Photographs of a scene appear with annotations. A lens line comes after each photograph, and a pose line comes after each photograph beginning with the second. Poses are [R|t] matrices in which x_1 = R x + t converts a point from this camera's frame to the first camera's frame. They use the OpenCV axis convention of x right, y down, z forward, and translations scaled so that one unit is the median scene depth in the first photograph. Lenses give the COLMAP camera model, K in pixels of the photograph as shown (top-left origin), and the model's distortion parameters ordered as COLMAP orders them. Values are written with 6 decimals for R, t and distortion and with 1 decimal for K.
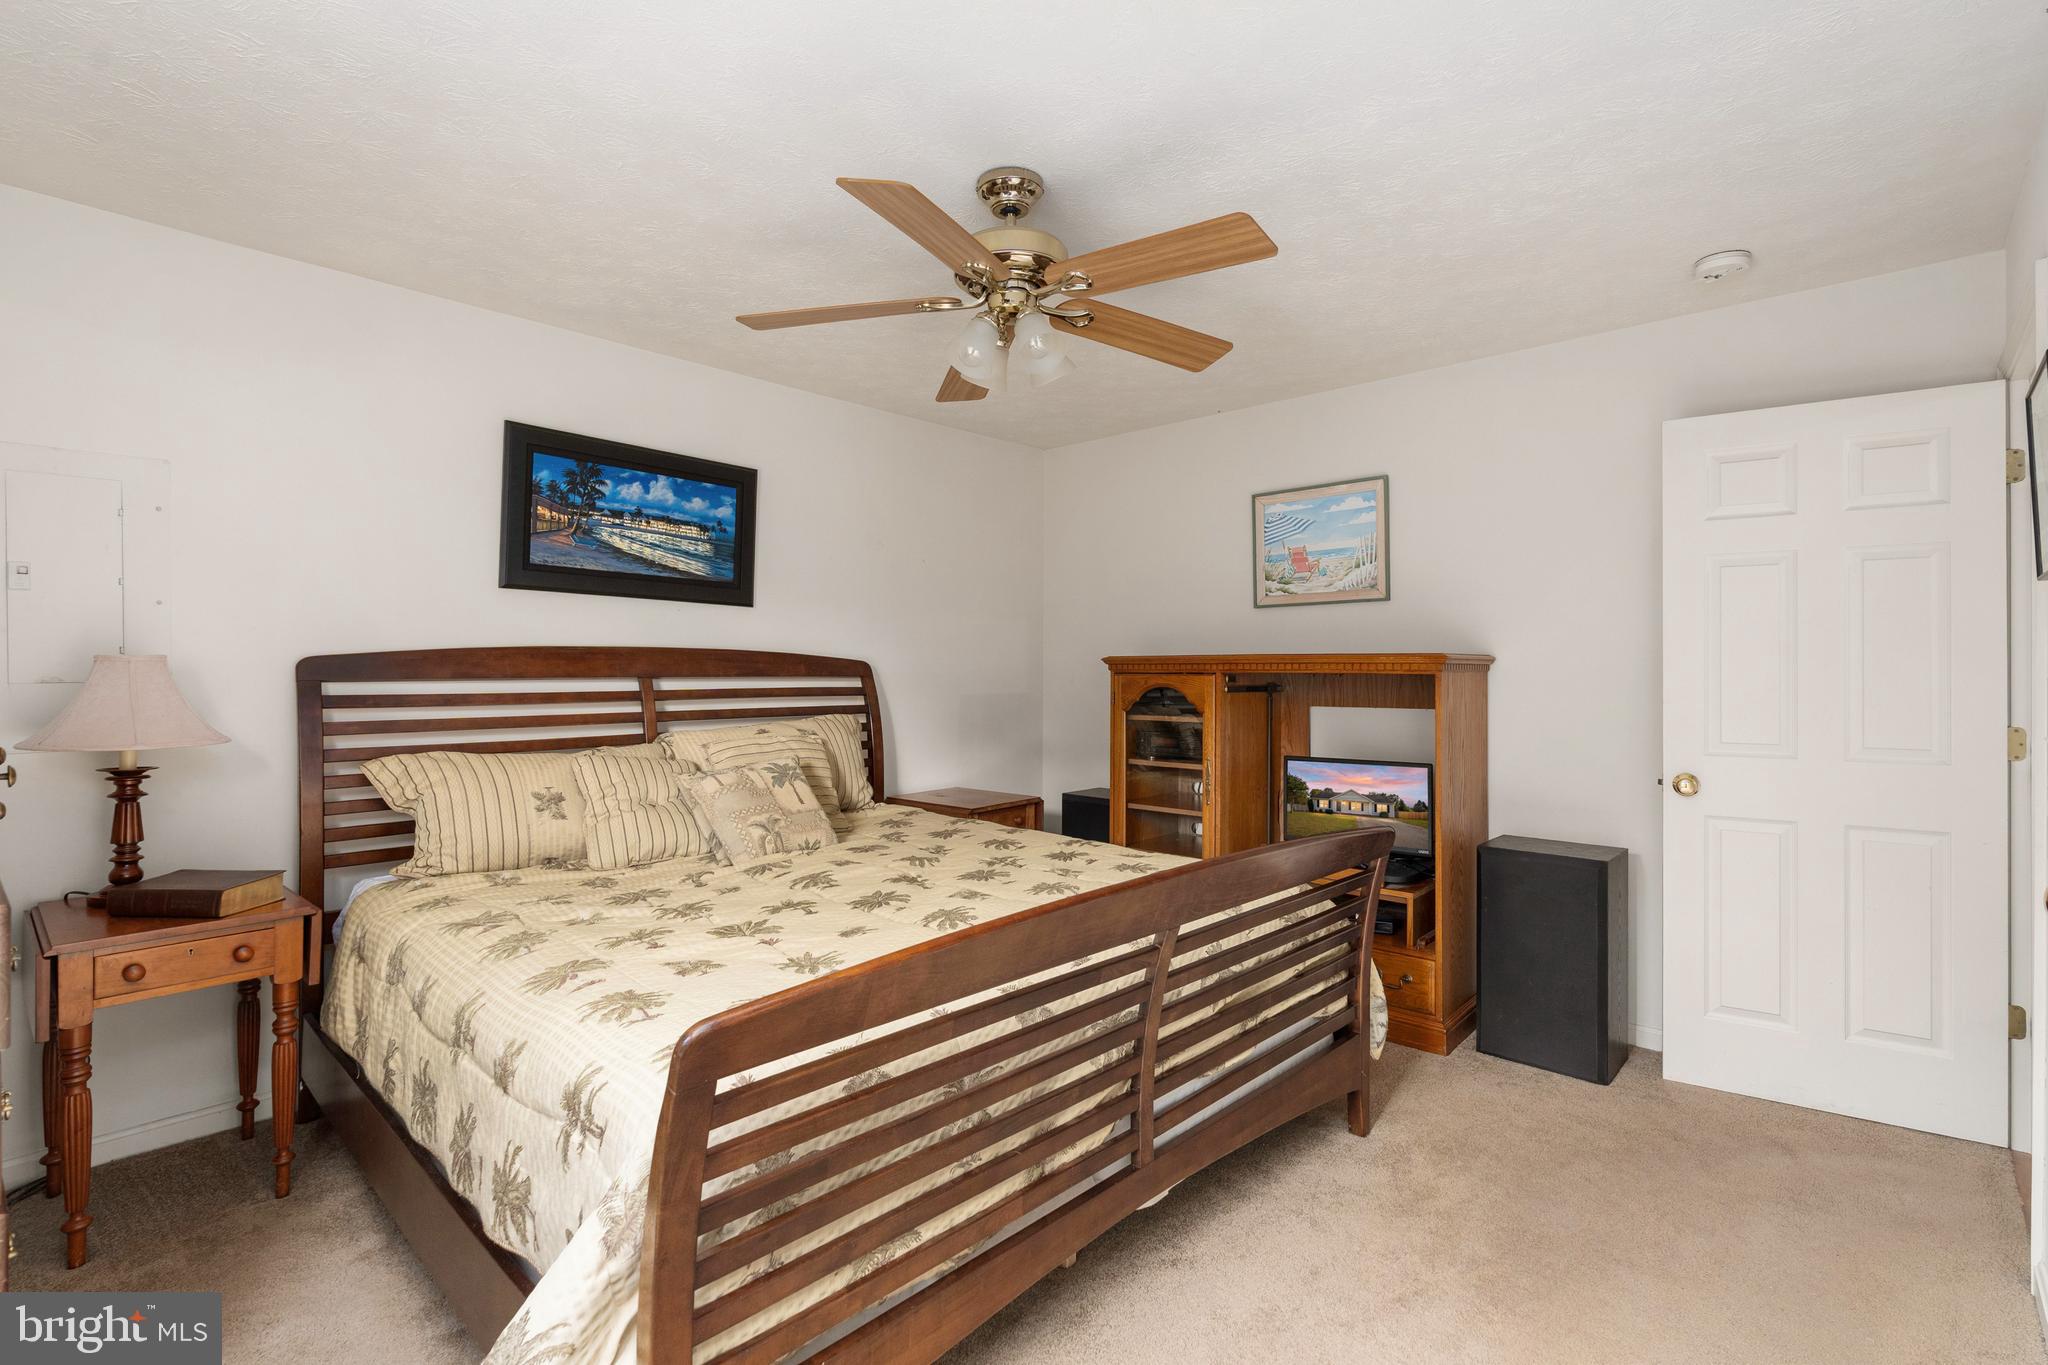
lens RADIAL K [[930.9, 0, 1027.3], [0, 930.9, 677.1], [0, 0, 1]] dist [-0.001905, 0.001551]
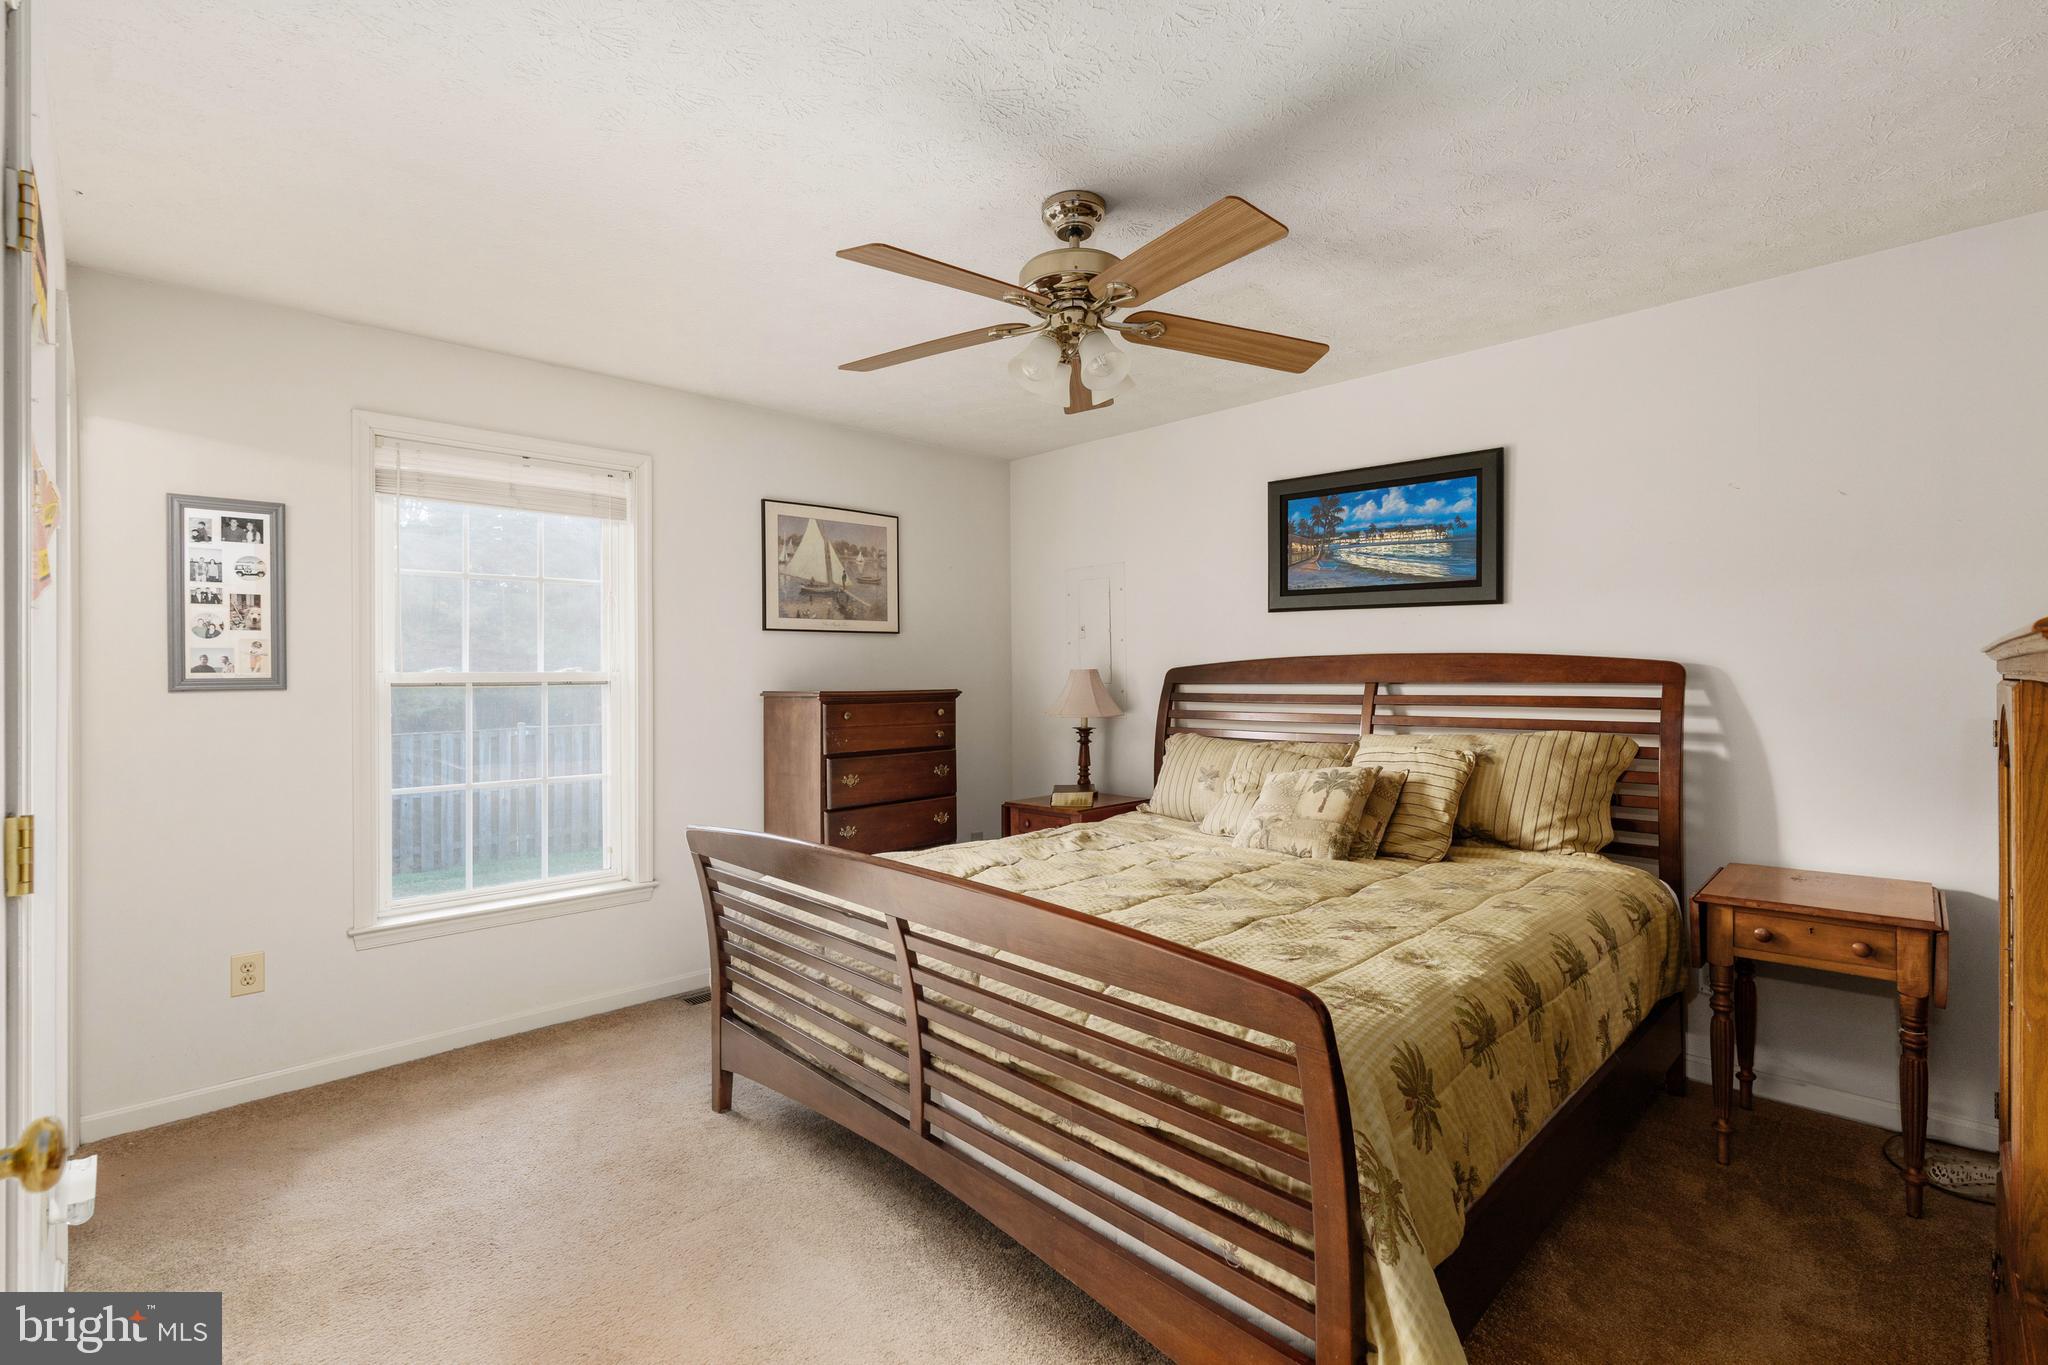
lens RADIAL K [[930.9, 0, 1025.8], [0, 930.9, 677.2], [0, 0, 1]] dist [-0.001905, 0.001551]
pose [[-0.035785, -0.001999, -0.999358, 0.667014], [-0.005384, 0.999984, -0.001808, -0.001900], [0.999345, 0.005316, -0.035795, 0.644150]]
